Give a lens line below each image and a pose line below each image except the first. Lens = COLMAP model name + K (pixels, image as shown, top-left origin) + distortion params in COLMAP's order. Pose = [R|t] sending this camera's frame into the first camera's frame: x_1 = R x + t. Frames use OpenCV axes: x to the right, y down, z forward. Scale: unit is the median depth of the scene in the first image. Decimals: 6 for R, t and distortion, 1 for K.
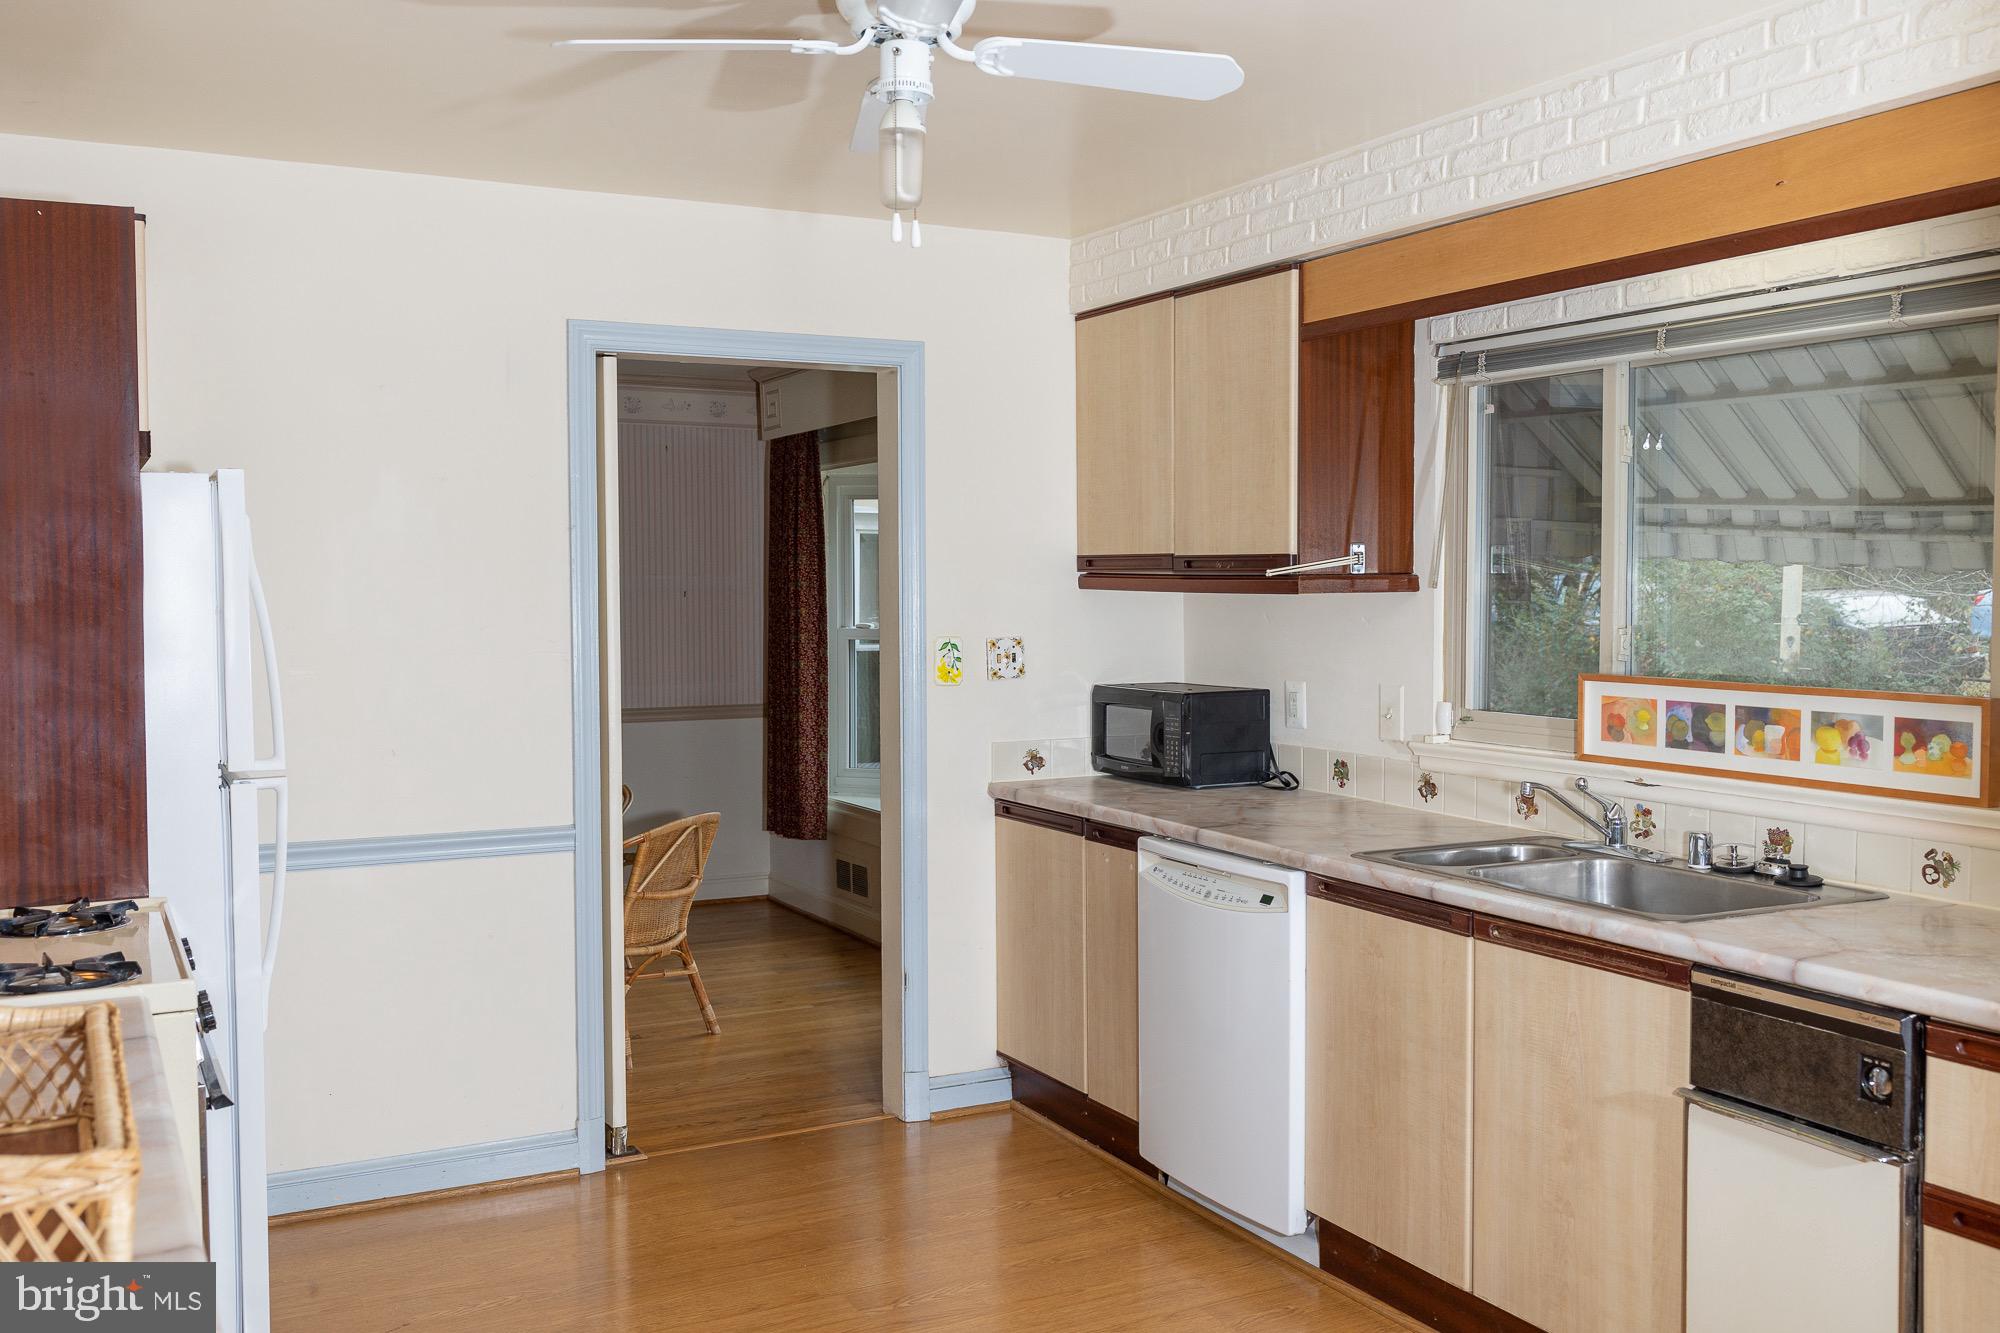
lens RADIAL K [[1908.7, 0, 1004.4], [0, 1908.7, 665.6], [0, 0, 1]] dist [0.017552, 0.000000]
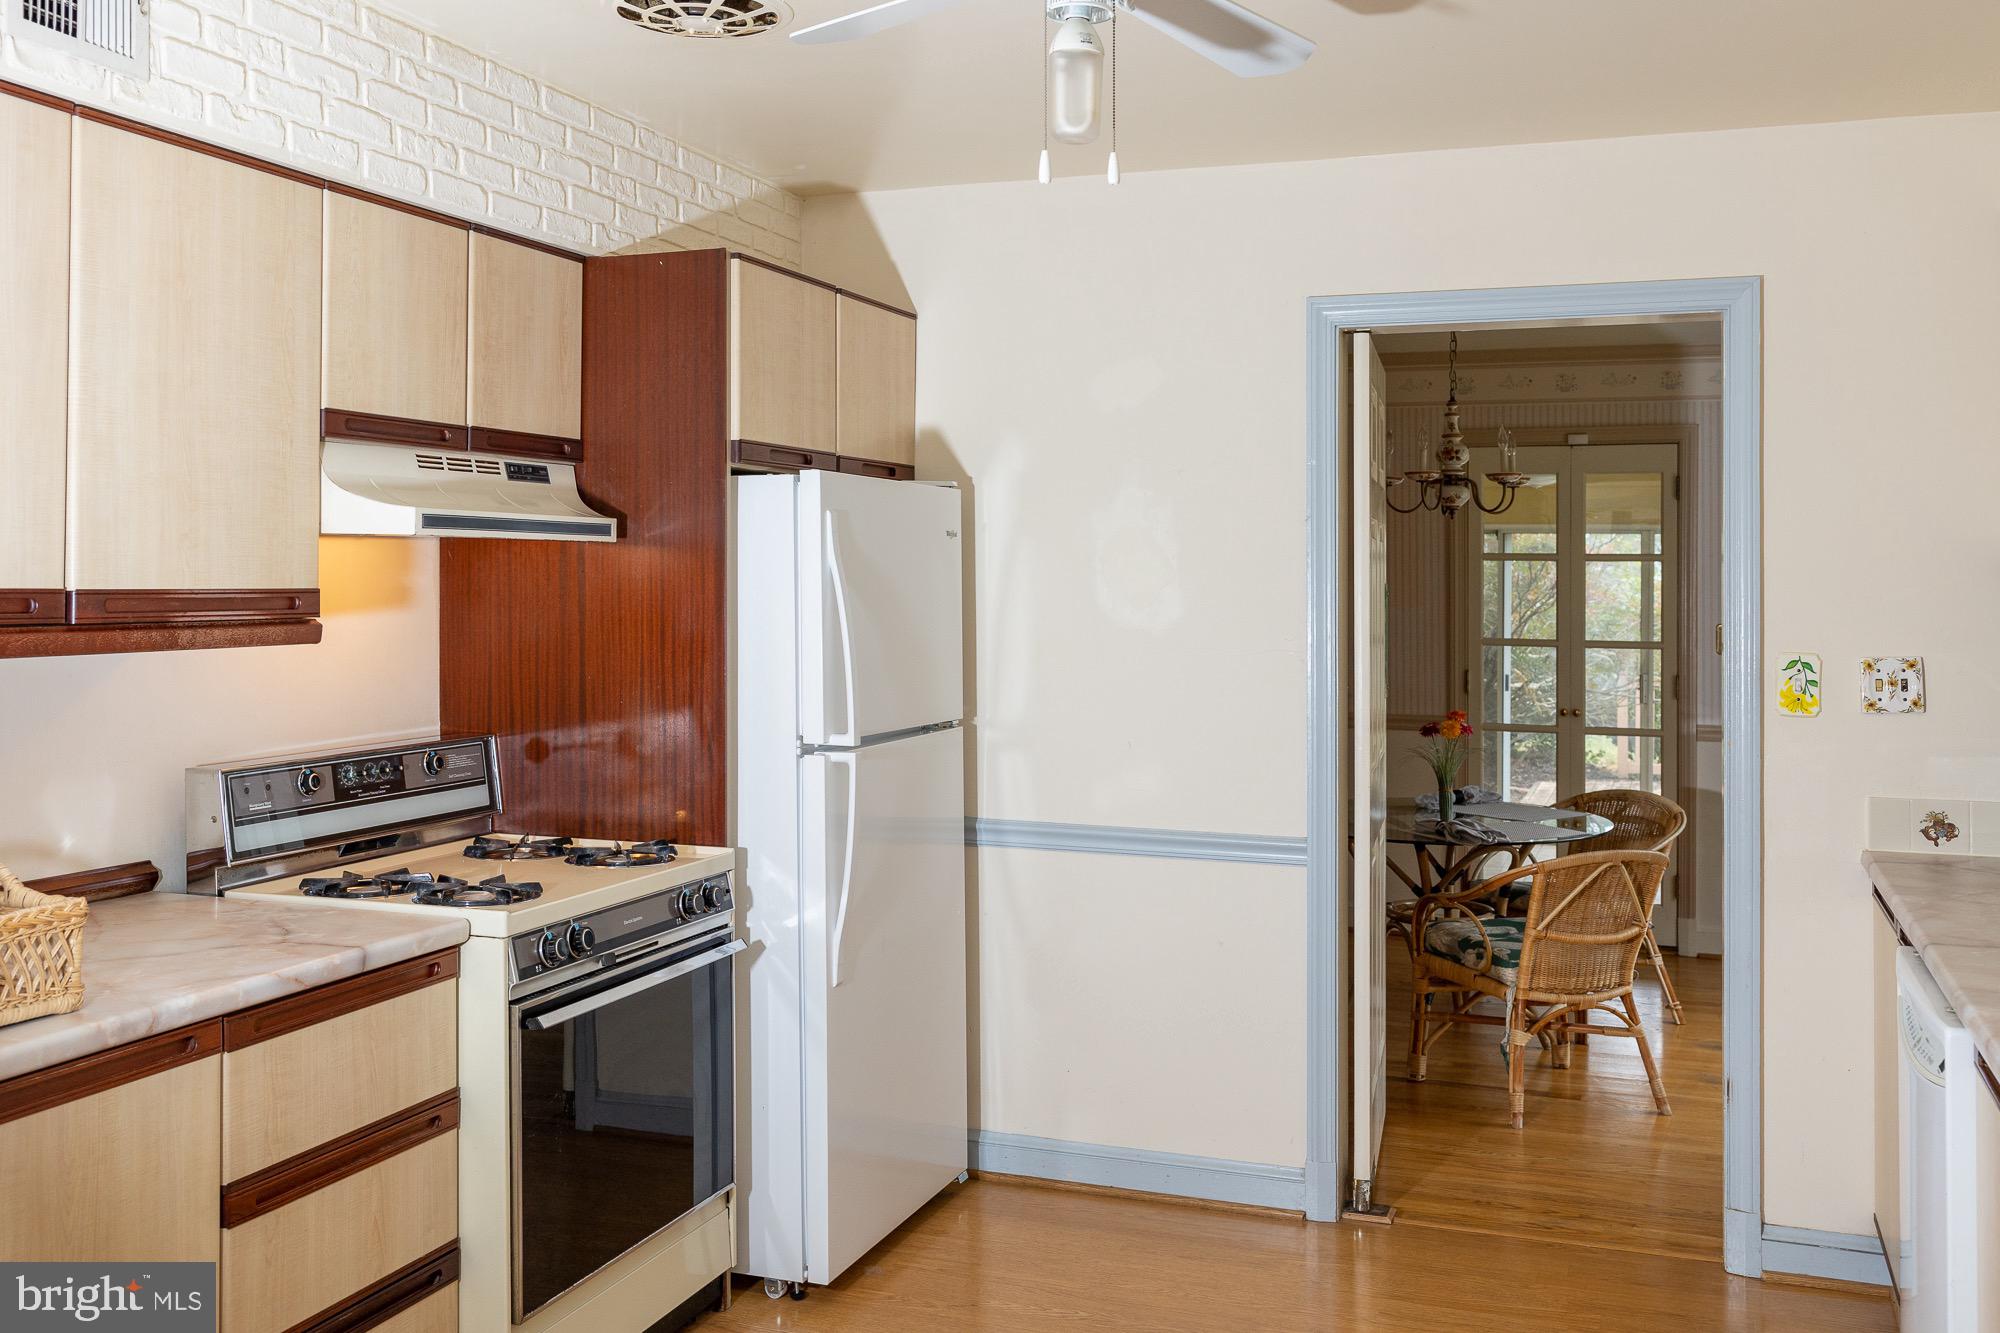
lens RADIAL K [[1908.7, 0, 1016.6], [0, 1908.7, 589.6], [0, 0, 1]] dist [0.017552, 0.000000]
pose [[0.648116, 0.012755, -0.761435, 0.392047], [-0.044368, 0.998794, -0.021034, -0.011577], [0.760248, 0.047416, 0.647900, 0.286635]]
